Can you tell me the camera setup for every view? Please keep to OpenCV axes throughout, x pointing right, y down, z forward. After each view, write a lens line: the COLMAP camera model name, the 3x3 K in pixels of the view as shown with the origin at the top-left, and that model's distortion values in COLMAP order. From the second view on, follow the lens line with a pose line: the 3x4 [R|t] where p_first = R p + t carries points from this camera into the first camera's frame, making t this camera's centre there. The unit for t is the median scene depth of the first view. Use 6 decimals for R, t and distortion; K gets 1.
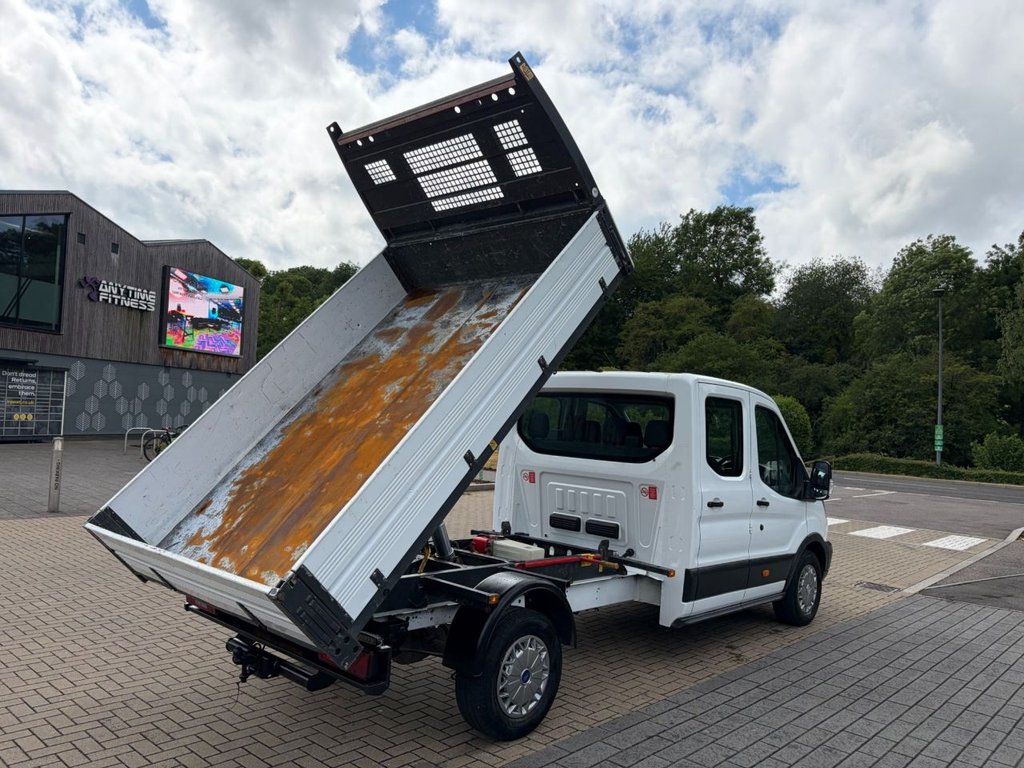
lens RADIAL K [[769.1, 0, 509.0], [0, 769.1, 387.2], [0, 0, 1]] dist [0.054489, -0.064706]
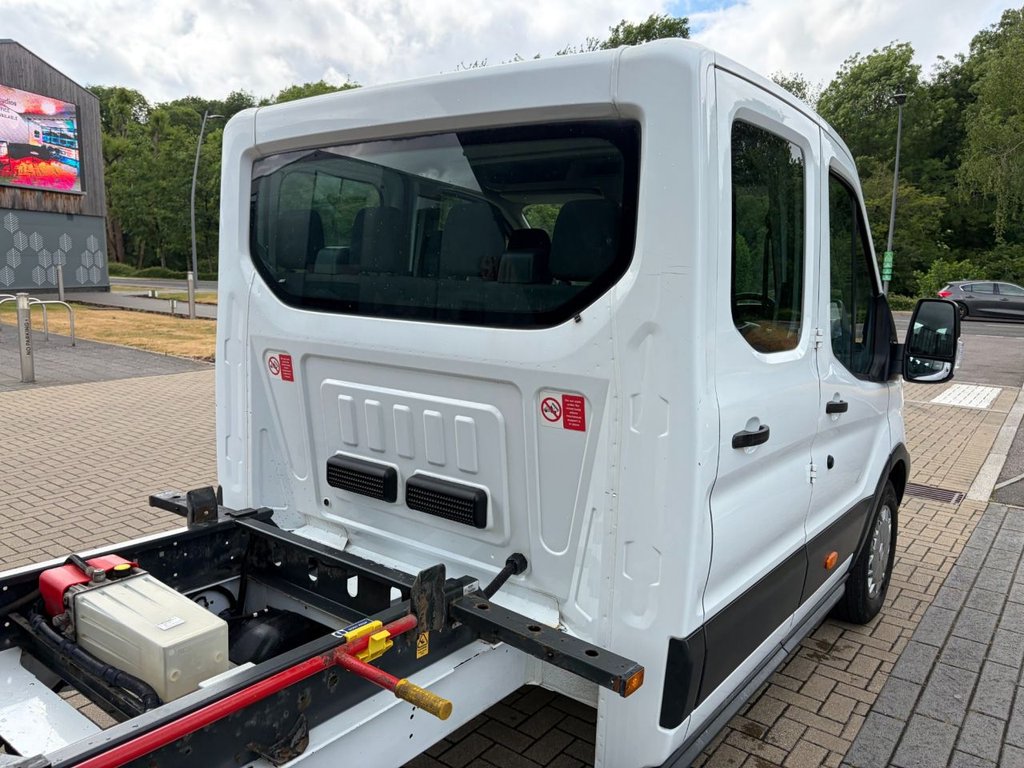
lens RADIAL K [[768.7, 0, 507.1], [0, 768.7, 383.6], [0, 0, 1]] dist [0.056451, -0.058110]
pose [[0.995562, -0.044820, 0.082747, 0.113761], [0.027950, 0.980448, 0.194783, 0.049543], [-0.089859, -0.191606, 0.977350, 0.592011]]
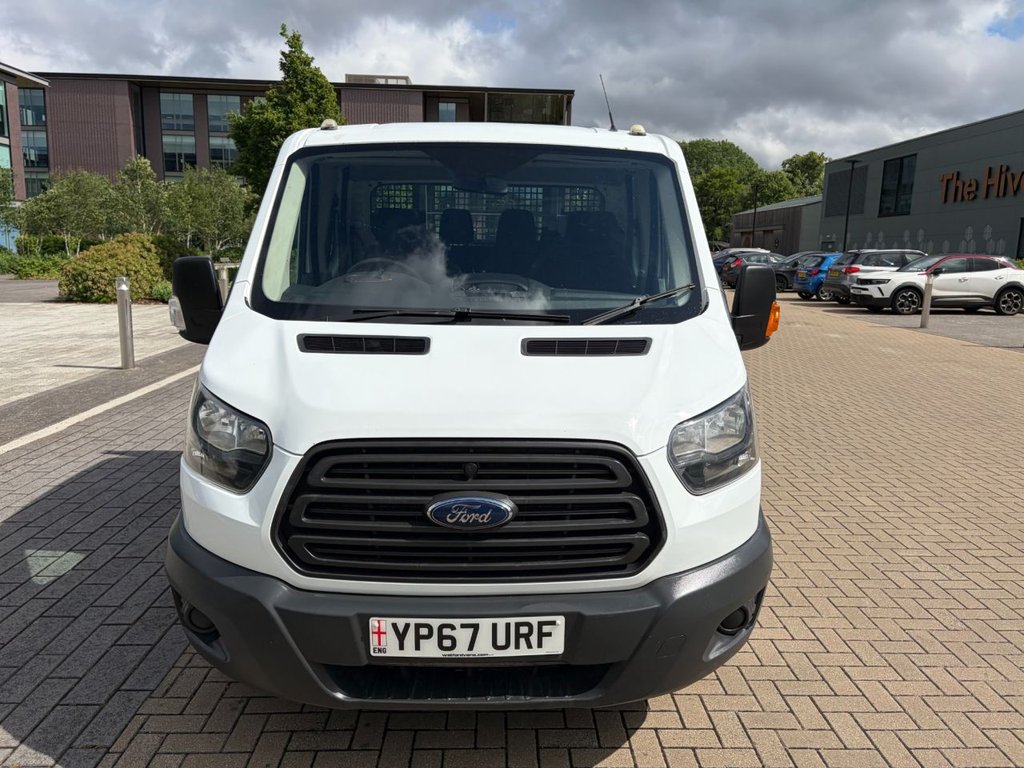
lens RADIAL K [[771.4, 0, 524.9], [0, 771.4, 384.7], [0, 0, 1]] dist [-0.000443, 0.000007]
pose [[-0.706629, 0.062373, -0.704830, 0.615339], [-0.025114, 0.993269, 0.113076, 0.120538], [0.707138, 0.097605, -0.700306, 1.525897]]
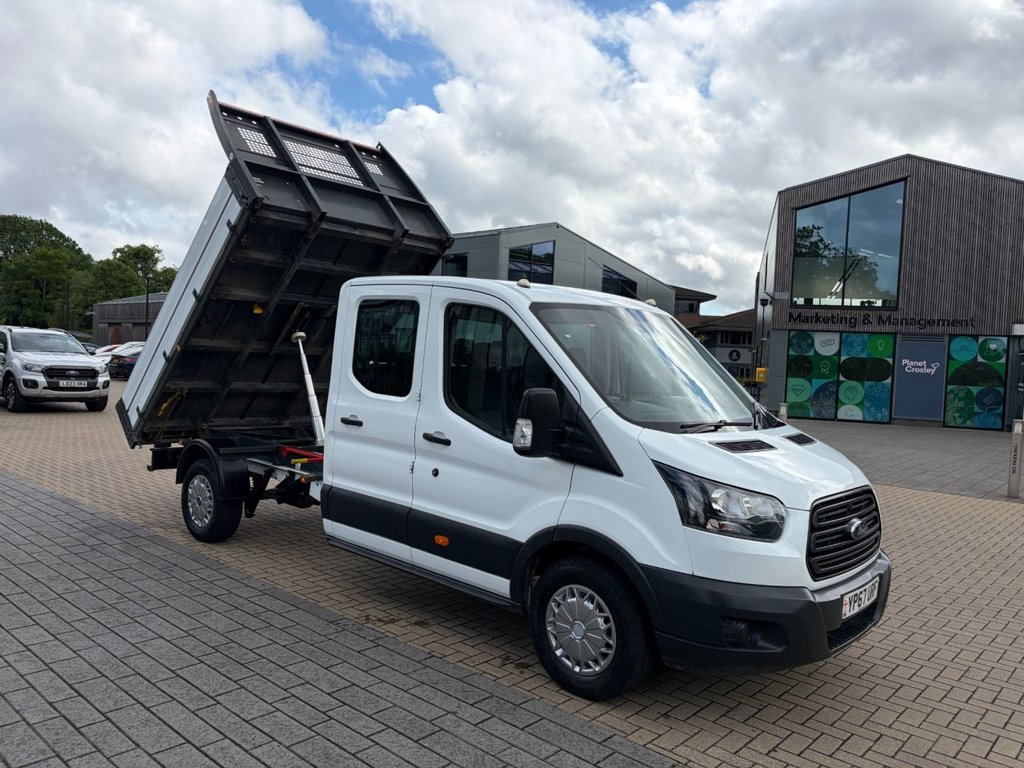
lens RADIAL K [[768.7, 0, 507.1], [0, 768.7, 383.6], [0, 0, 1]] dist [0.056451, -0.058110]
pose [[0.015559, -0.020559, -0.999668, 1.006164], [-0.007063, 0.999761, -0.020670, 0.109890], [0.999854, 0.007382, 0.015411, 1.022828]]
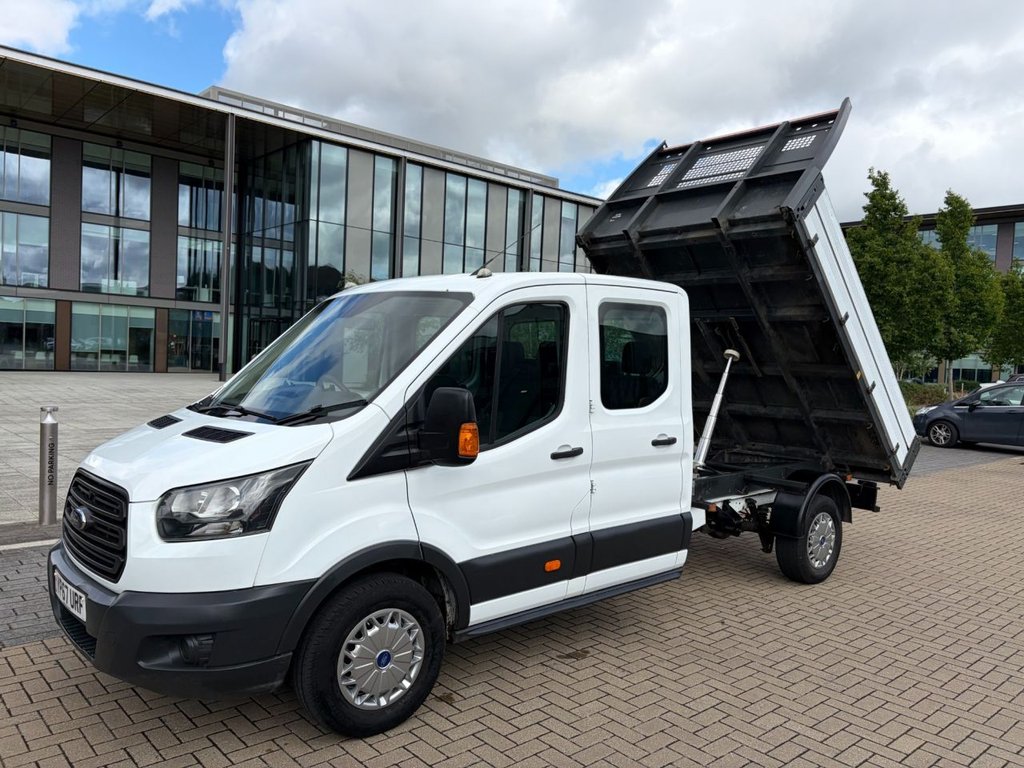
lens RADIAL K [[783.4, 0, 512.0], [0, 783.4, 384.0], [0, 0, 1]] dist [0.020478, -0.000936]
pose [[-0.990999, -0.091454, 0.097763, 0.083533], [-0.092751, 0.995651, -0.008794, 0.097305], [-0.096533, -0.017782, -0.995171, 1.808260]]
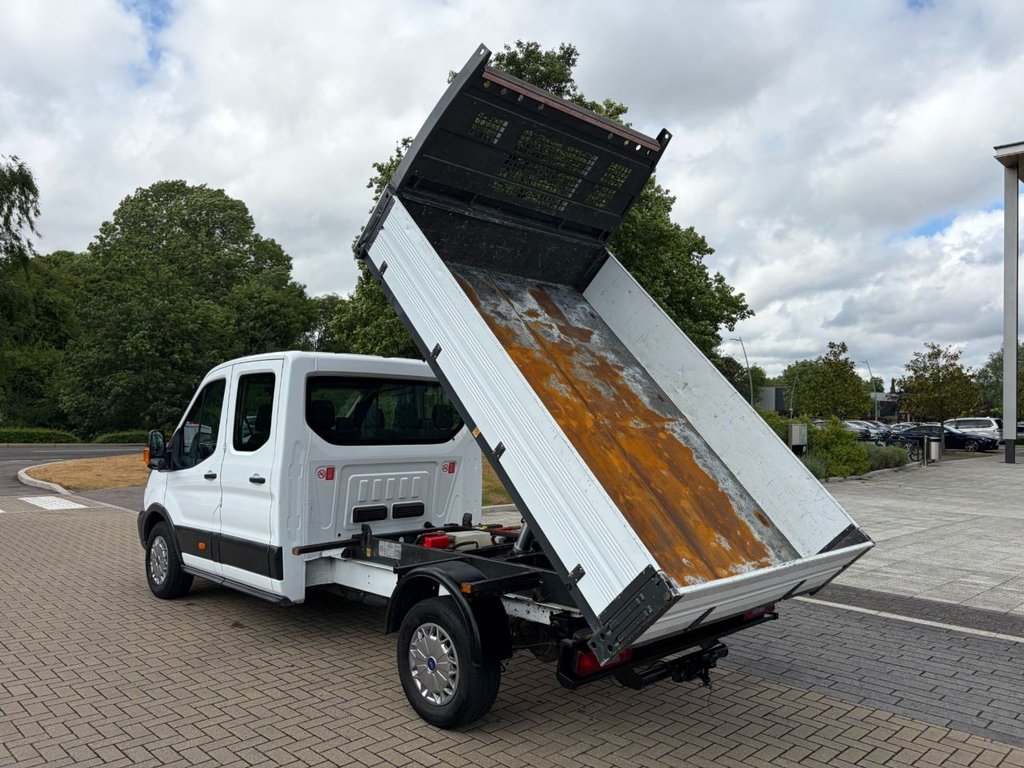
lens RADIAL K [[768.7, 0, 507.1], [0, 768.7, 383.6], [0, 0, 1]] dist [0.056451, -0.058110]
pose [[0.048494, -0.014458, 0.998719, -0.847655], [-0.064402, 0.997769, 0.017571, -0.012533], [-0.996745, -0.065171, 0.047455, 0.773784]]
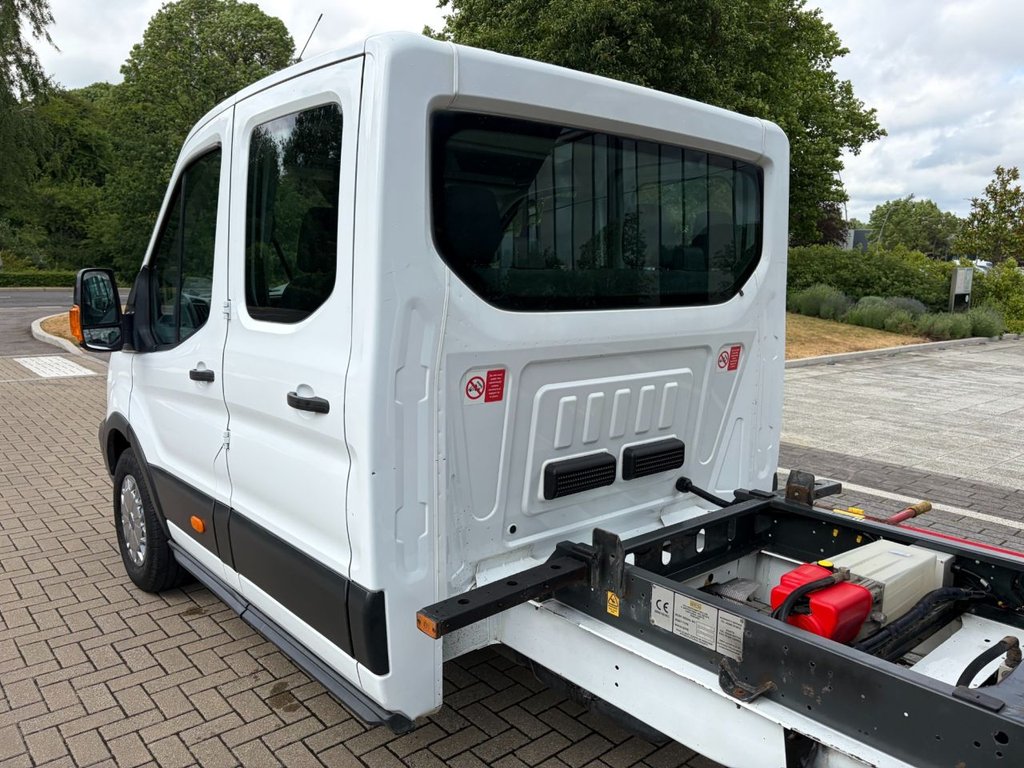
lens RADIAL K [[768.7, 0, 507.1], [0, 768.7, 383.6], [0, 0, 1]] dist [0.056451, -0.058110]
pose [[0.113558, -0.210433, 0.970990, -0.294524], [-0.062085, 0.973899, 0.218325, 0.045583], [-0.991590, -0.085077, 0.097530, 0.975031]]
